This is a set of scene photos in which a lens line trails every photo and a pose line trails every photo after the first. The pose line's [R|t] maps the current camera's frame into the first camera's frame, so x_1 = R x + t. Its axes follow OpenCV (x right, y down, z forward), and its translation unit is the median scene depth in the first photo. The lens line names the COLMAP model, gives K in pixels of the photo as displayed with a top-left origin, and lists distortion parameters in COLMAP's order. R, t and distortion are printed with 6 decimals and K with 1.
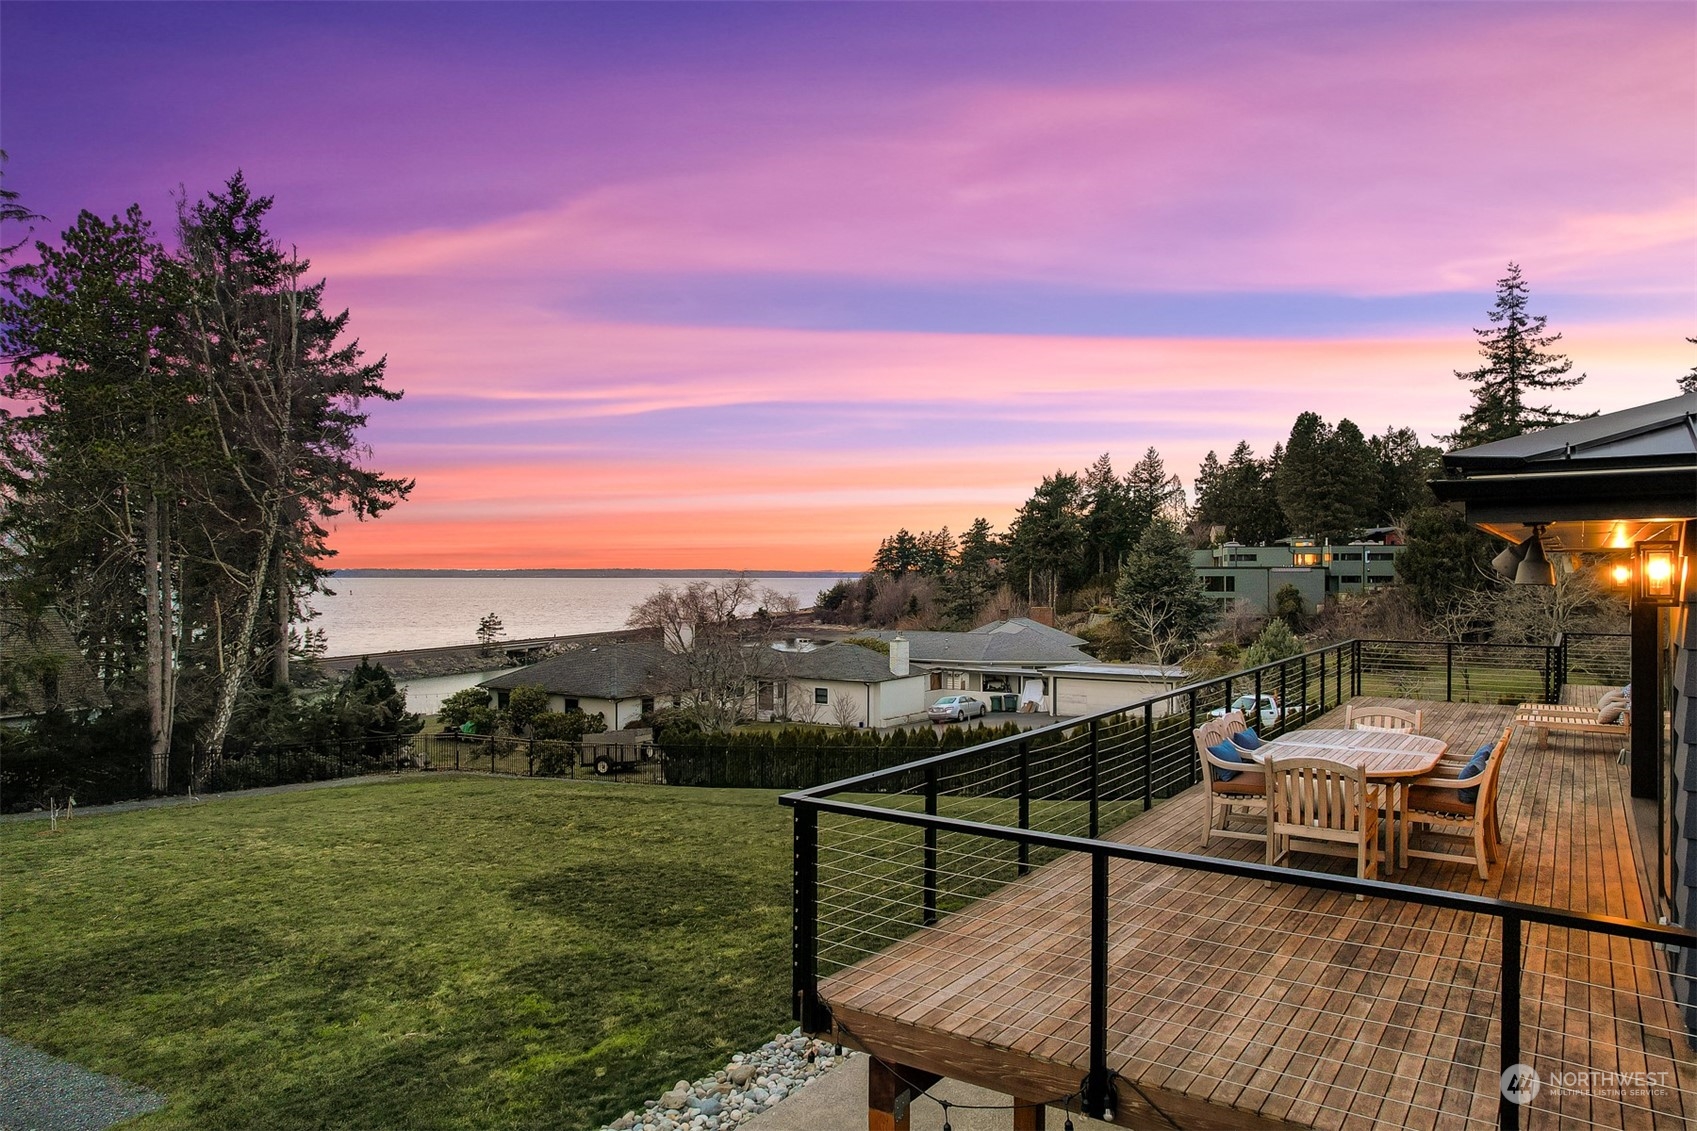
lens RADIAL K [[1109.8, 0, 852.1], [0, 1109.8, 563.4], [0, 0, 1]] dist [-0.093530, 0.089848]
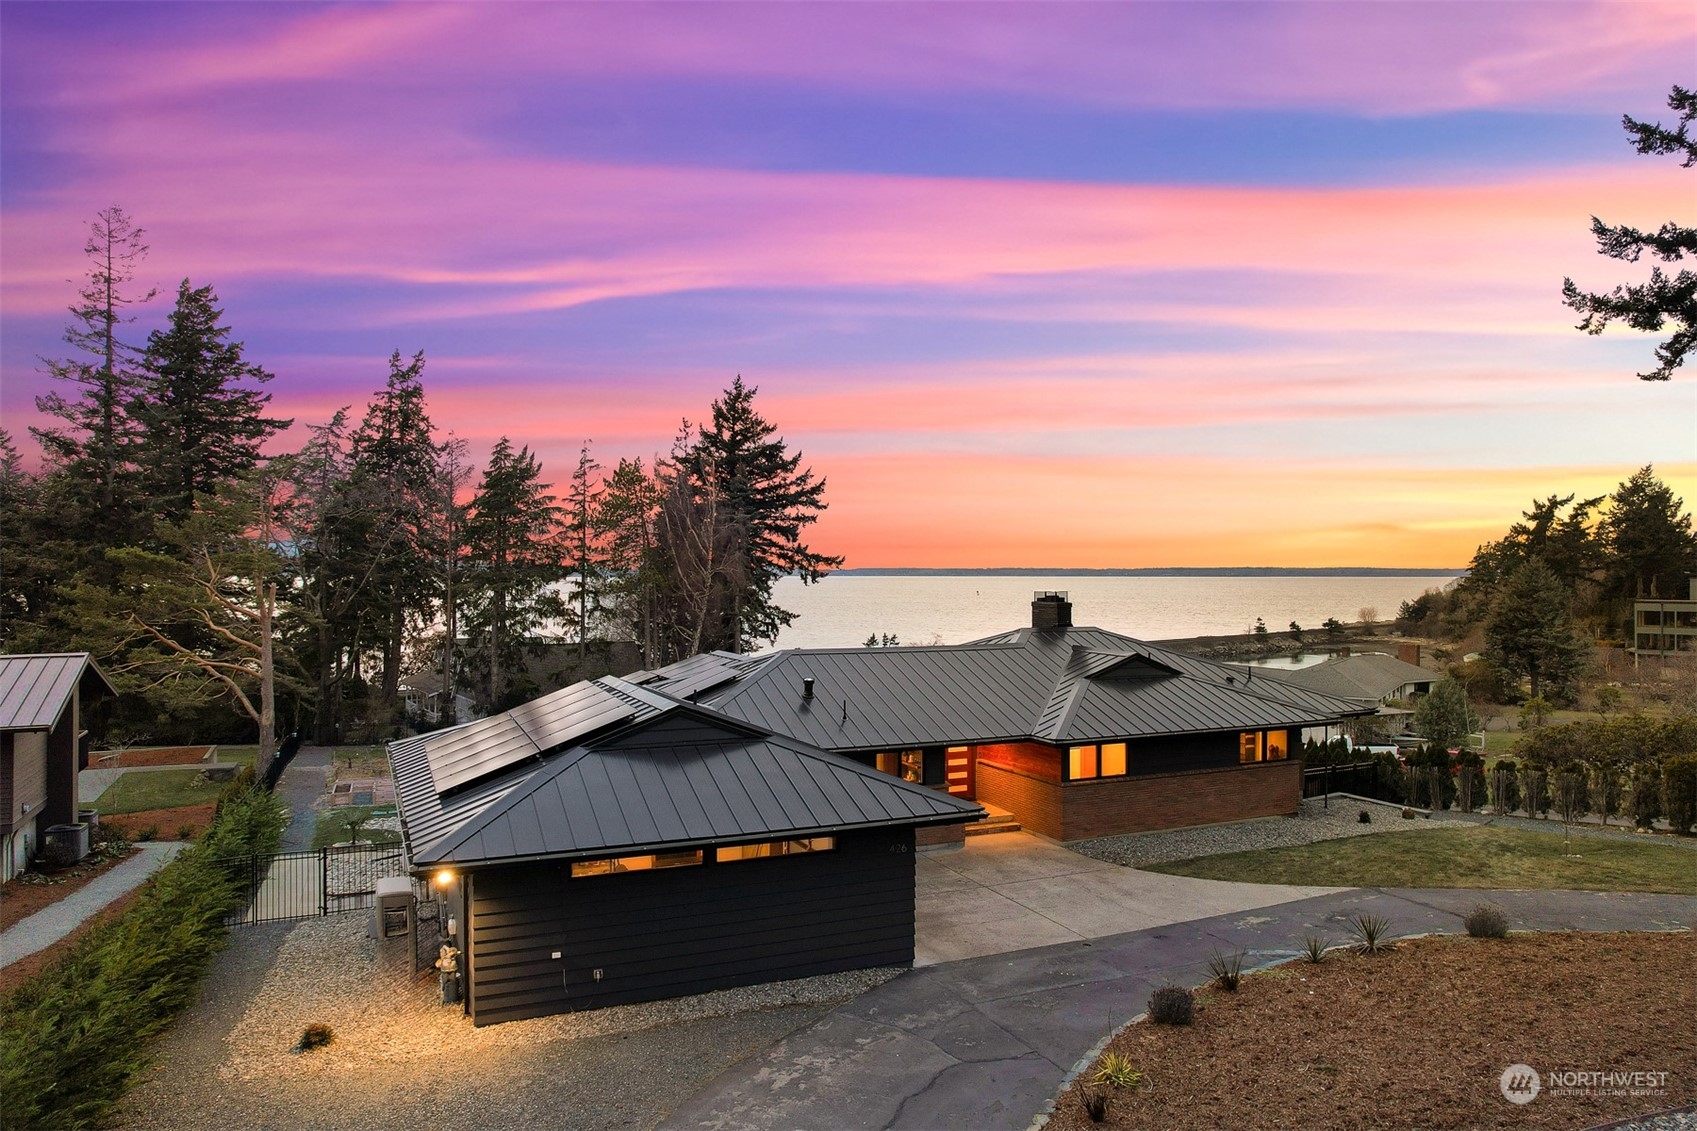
lens RADIAL K [[1109.8, 0, 852.1], [0, 1109.8, 563.4], [0, 0, 1]] dist [-0.093530, 0.089848]
pose [[0.849345, -0.004980, -0.527815, 0.444910], [0.005379, 0.999985, -0.000779, -0.068716], [0.527811, -0.002177, 0.849359, -0.322708]]
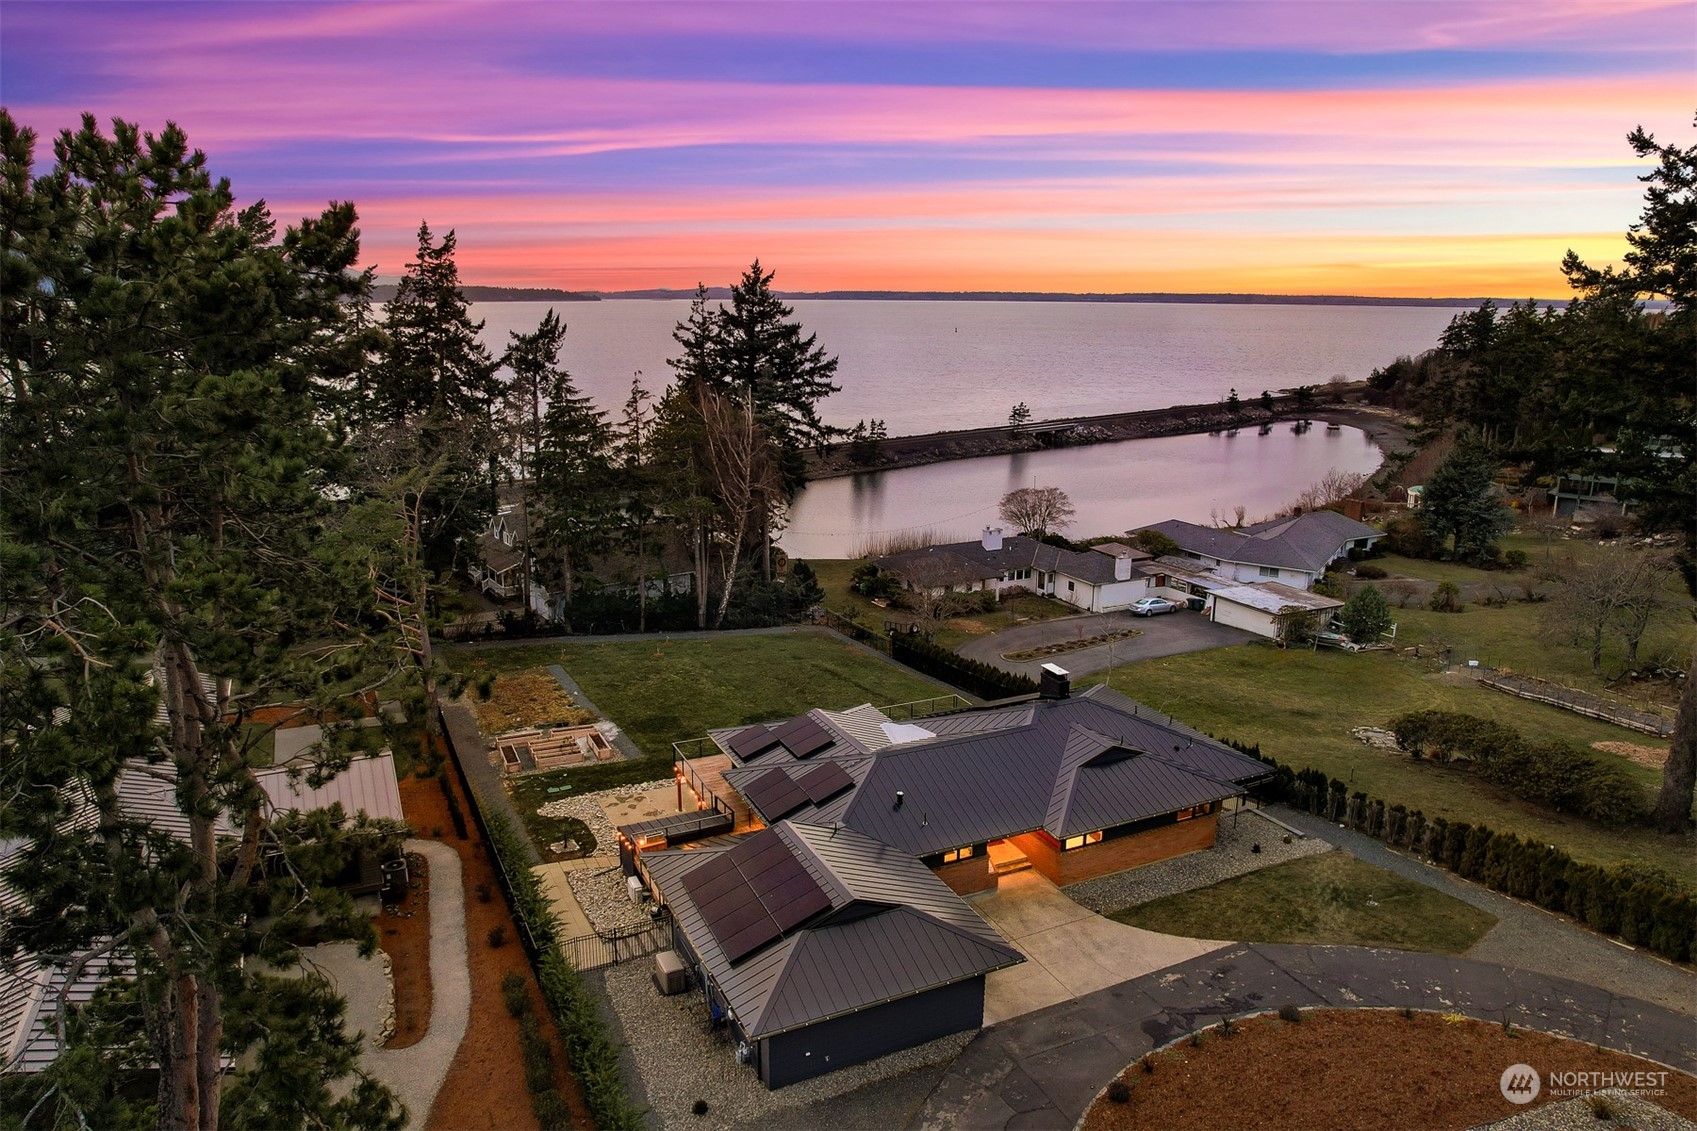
lens RADIAL K [[1109.8, 0, 852.1], [0, 1109.8, 563.4], [0, 0, 1]] dist [-0.093530, 0.089848]
pose [[0.861414, 0.123933, -0.492551, 0.483595], [-0.000009, 0.969777, 0.243994, -0.303801], [0.507904, -0.210175, 0.835380, -0.492224]]
